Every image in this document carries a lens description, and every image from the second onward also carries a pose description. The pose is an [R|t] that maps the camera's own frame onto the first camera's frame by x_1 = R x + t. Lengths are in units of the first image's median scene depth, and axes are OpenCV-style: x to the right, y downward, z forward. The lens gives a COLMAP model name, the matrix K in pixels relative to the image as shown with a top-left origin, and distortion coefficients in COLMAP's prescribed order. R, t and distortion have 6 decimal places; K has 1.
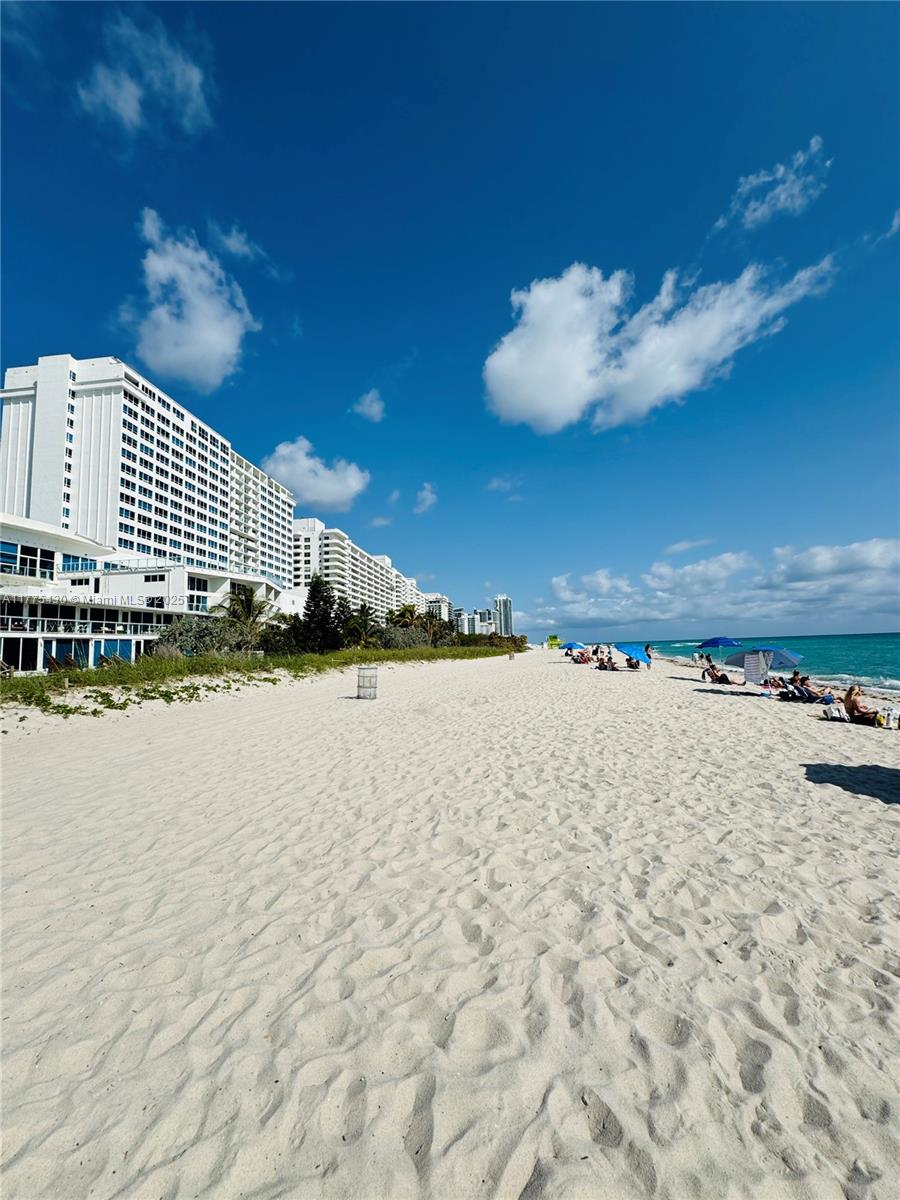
lens RADIAL K [[479.3, 0, 450.6], [0, 479.3, 598.1], [0, 0, 1]] dist [-0.002823, 0.000958]
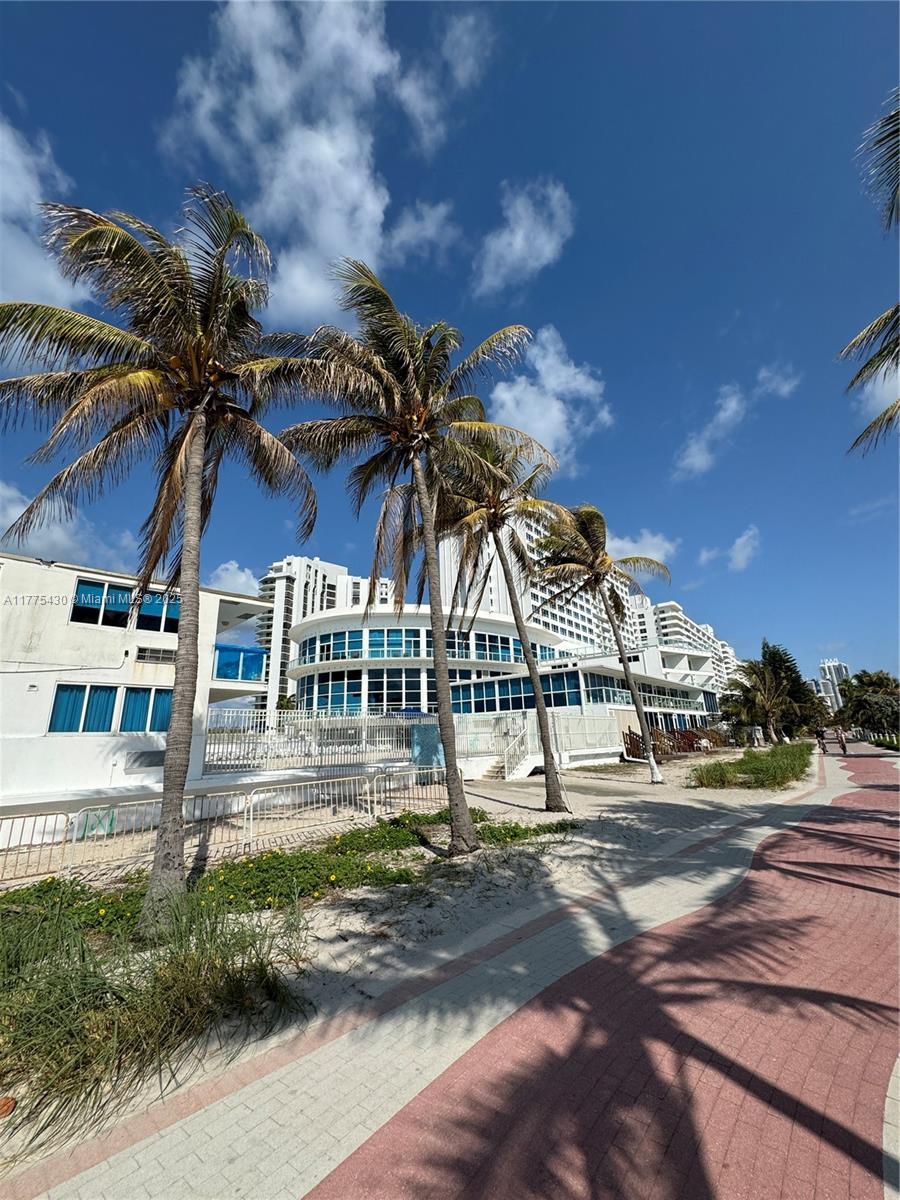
lens RADIAL K [[479.3, 0, 451.4], [0, 479.3, 600.5], [0, 0, 1]] dist [-0.002823, 0.000958]
pose [[0.853166, -0.138371, -0.502952, -0.253790], [0.056216, 0.982950, -0.175067, -0.002781], [0.518601, 0.121087, 0.846399, -0.101237]]
